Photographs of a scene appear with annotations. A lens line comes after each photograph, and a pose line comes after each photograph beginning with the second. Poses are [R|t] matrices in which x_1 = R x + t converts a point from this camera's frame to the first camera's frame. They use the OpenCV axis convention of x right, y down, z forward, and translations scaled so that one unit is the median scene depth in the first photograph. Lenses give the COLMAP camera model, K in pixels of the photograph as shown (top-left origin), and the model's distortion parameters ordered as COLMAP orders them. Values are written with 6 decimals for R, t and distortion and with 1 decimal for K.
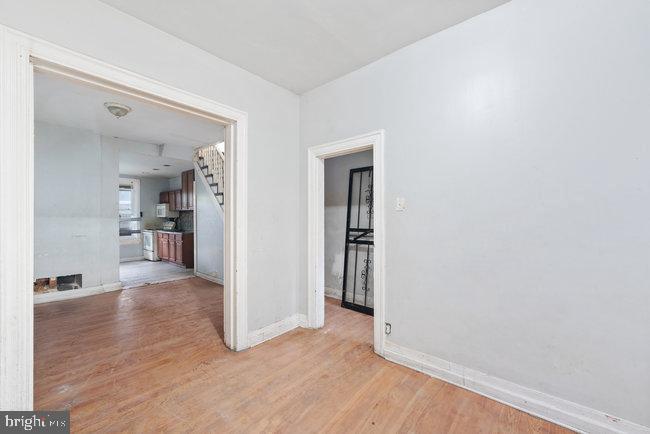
lens RADIAL K [[265.1, 0, 325.0], [0, 265.1, 217.0], [0, 0, 1]] dist [0.001034, 0.000197]
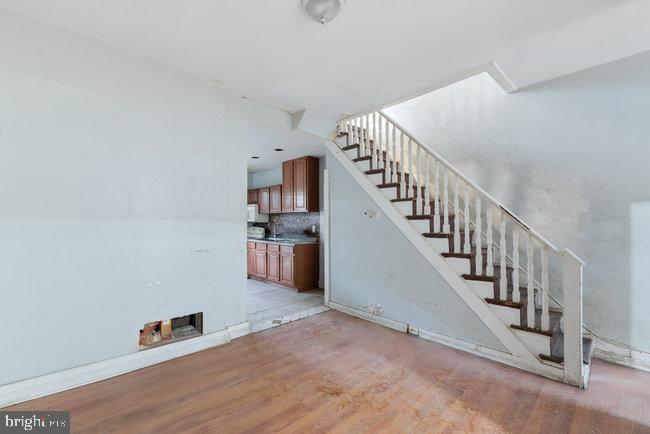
lens RADIAL K [[275.5, 0, 324.2], [0, 275.5, 220.5], [0, 0, 1]] dist [0.000566, 0.000057]
pose [[0.995323, 0.003636, -0.096536, -0.346730], [-0.004298, 0.999969, -0.006655, 0.002157], [0.096509, 0.007039, 0.995307, 0.233573]]
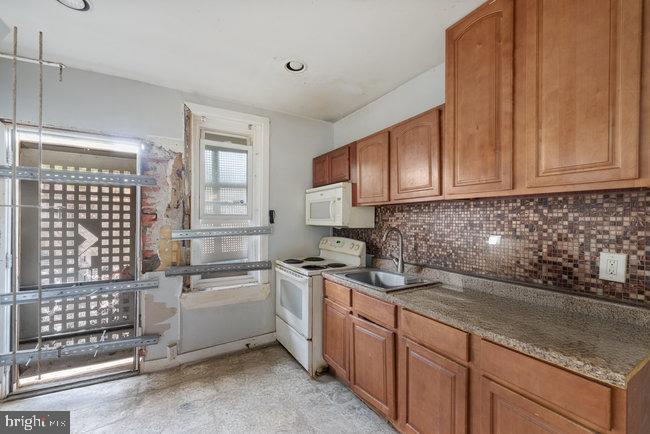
lens RADIAL K [[265.1, 0, 325.0], [0, 265.1, 217.0], [0, 0, 1]] dist [0.001034, 0.000197]
pose [[0.950035, 0.001078, -0.312141, -0.568419], [-0.001727, 0.999997, -0.001801, -0.010427], [0.312139, 0.002250, 0.950034, 0.758640]]
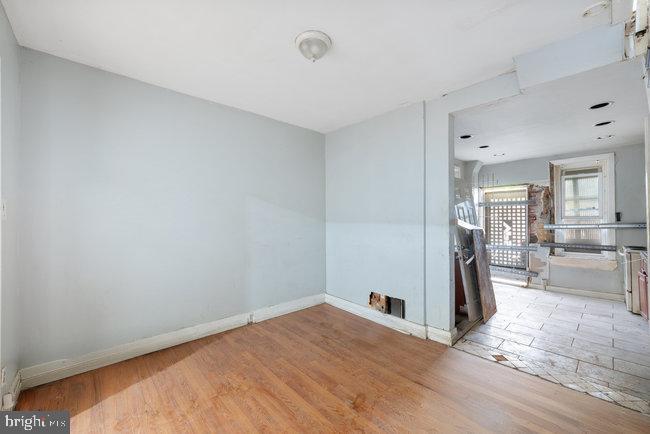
lens RADIAL K [[256.8, 0, 316.9], [0, 256.8, 223.8], [0, 0, 1]] dist [0.000221, 0.000062]
pose [[-0.139643, 0.005211, -0.990188, -0.103479], [0.009300, 0.999949, 0.003951, -0.003881], [0.990158, -0.008657, -0.139684, 0.519958]]
